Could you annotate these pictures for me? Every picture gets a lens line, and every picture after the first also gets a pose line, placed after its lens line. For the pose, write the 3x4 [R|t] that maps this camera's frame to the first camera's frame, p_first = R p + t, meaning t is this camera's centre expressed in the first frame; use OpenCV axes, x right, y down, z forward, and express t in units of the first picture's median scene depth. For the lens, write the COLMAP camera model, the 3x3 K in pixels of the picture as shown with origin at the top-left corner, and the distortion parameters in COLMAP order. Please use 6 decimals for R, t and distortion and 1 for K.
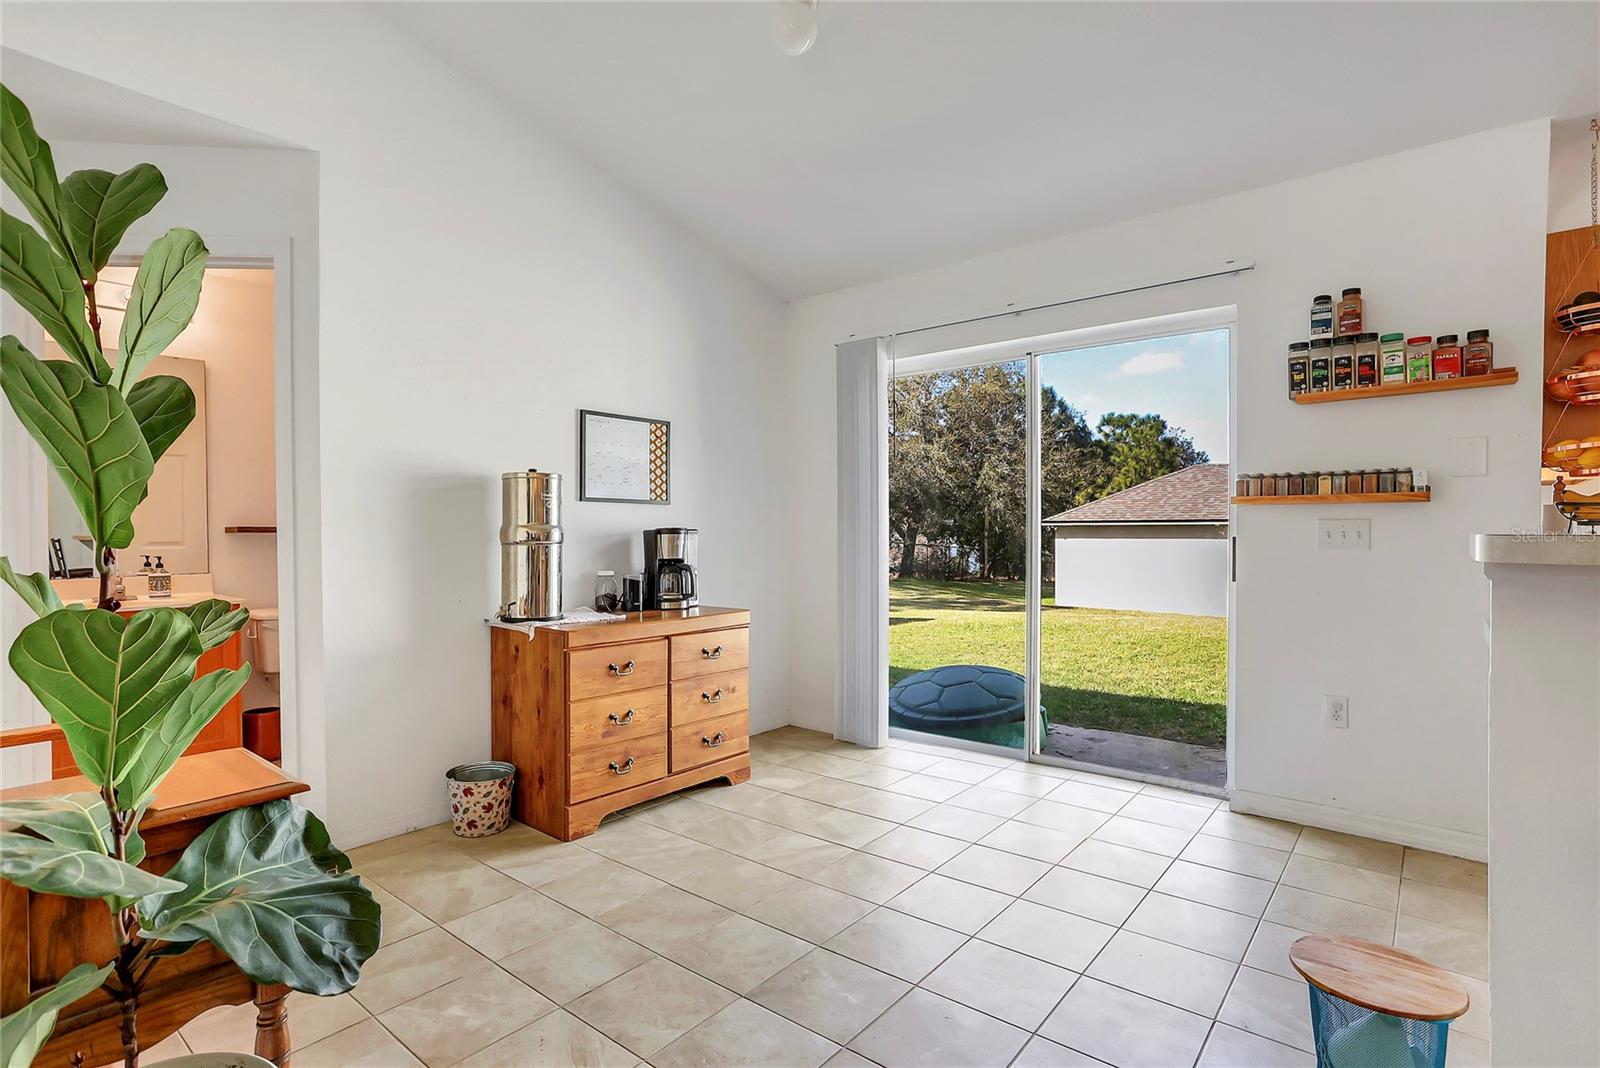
lens RADIAL K [[818.6, 0, 798.9], [0, 818.6, 530.0], [0, 0, 1]] dist [-0.031056, 0.018439]
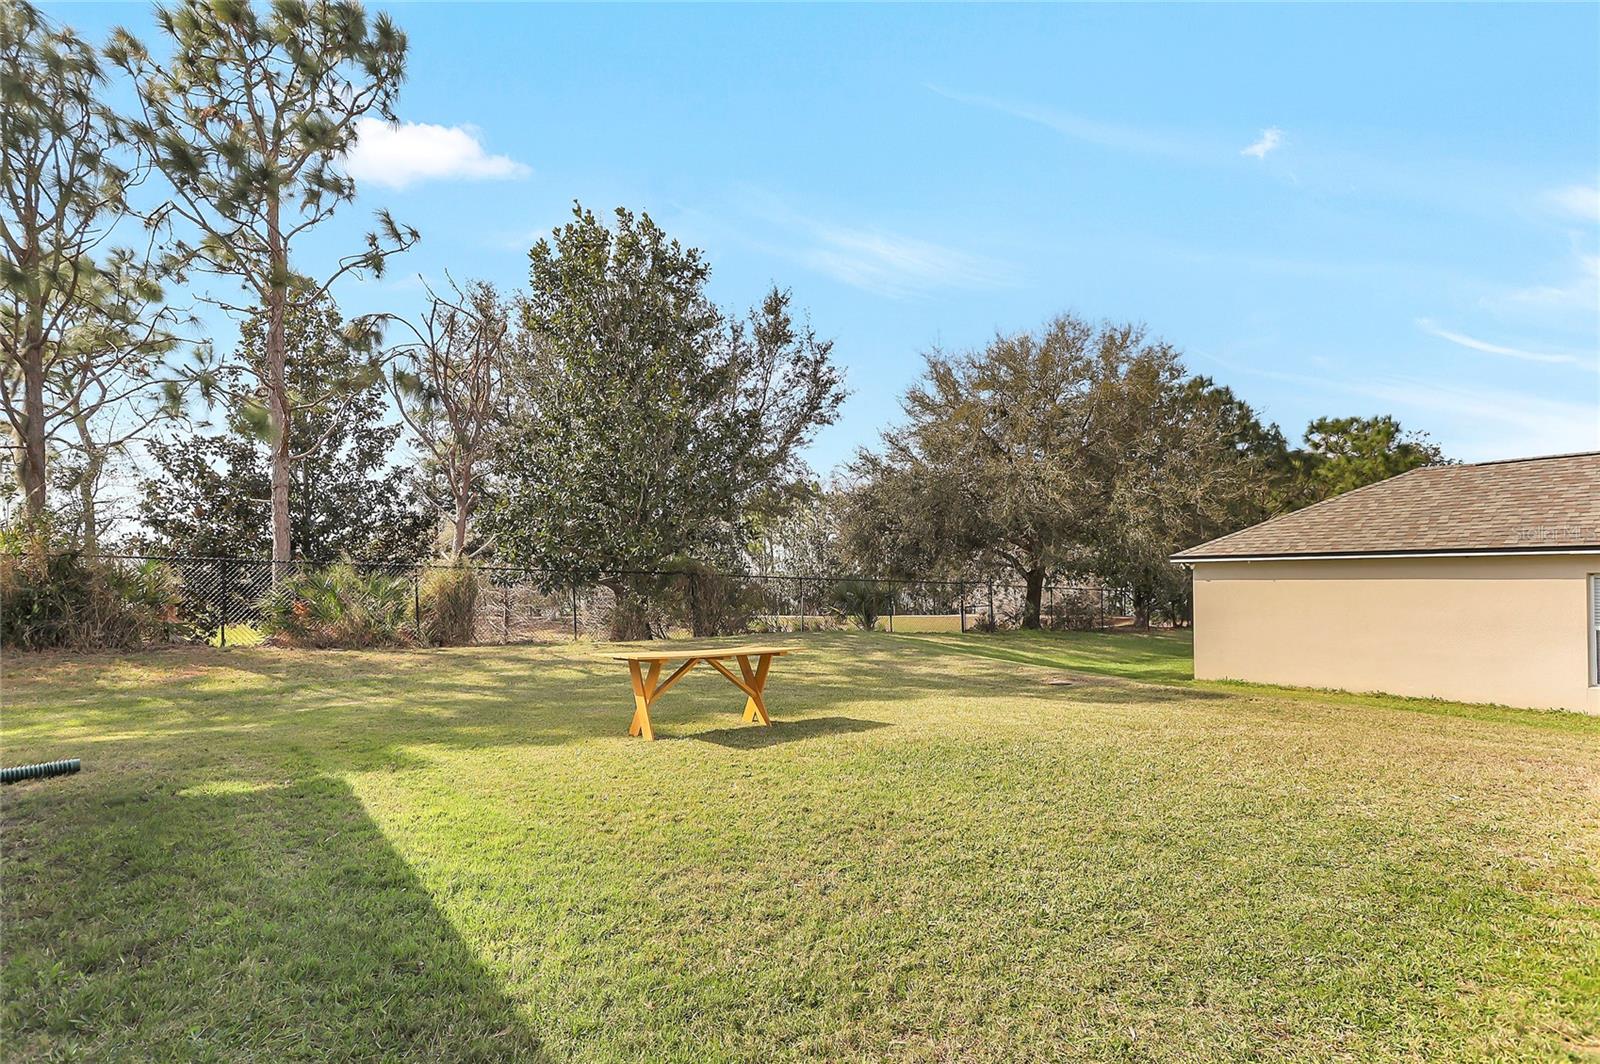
lens RADIAL K [[818.6, 0, 798.7], [0, 818.6, 524.0], [0, 0, 1]] dist [-0.031056, 0.018439]
pose [[0.969622, -0.026222, -0.243200, 0.089177], [0.012391, 0.998226, -0.058227, -0.001013], [0.244296, 0.053444, 0.968227, 0.135475]]
